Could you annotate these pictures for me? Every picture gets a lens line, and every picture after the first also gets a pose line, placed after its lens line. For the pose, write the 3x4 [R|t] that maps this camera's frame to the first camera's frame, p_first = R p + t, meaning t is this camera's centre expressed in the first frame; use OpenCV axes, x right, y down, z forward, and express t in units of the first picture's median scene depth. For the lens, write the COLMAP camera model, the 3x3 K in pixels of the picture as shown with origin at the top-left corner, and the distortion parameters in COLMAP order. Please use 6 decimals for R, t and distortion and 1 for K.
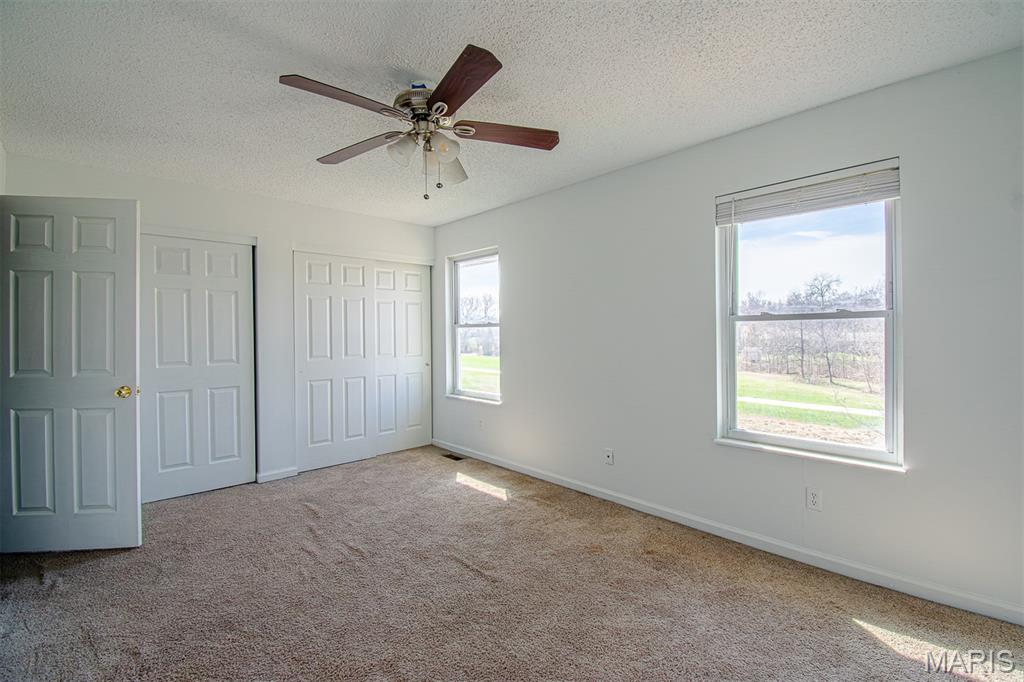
lens RADIAL K [[467.7, 0, 511.4], [0, 467.7, 316.6], [0, 0, 1]] dist [0.011500, -0.021967]
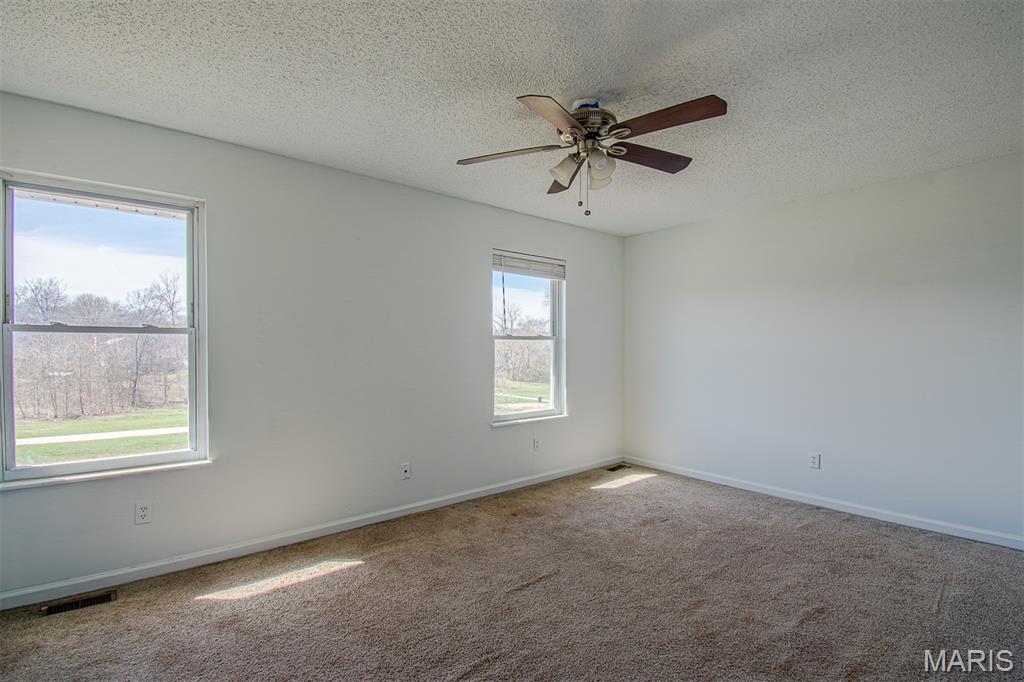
lens RADIAL K [[481.7, 0, 520.9], [0, 481.7, 332.6], [0, 0, 1]] dist [0.016310, -0.028671]
pose [[0.020041, 0.038253, 0.999067, -0.807748], [-0.037237, 0.998603, -0.037488, 0.034319], [-0.999105, -0.036451, 0.021437, 0.734236]]
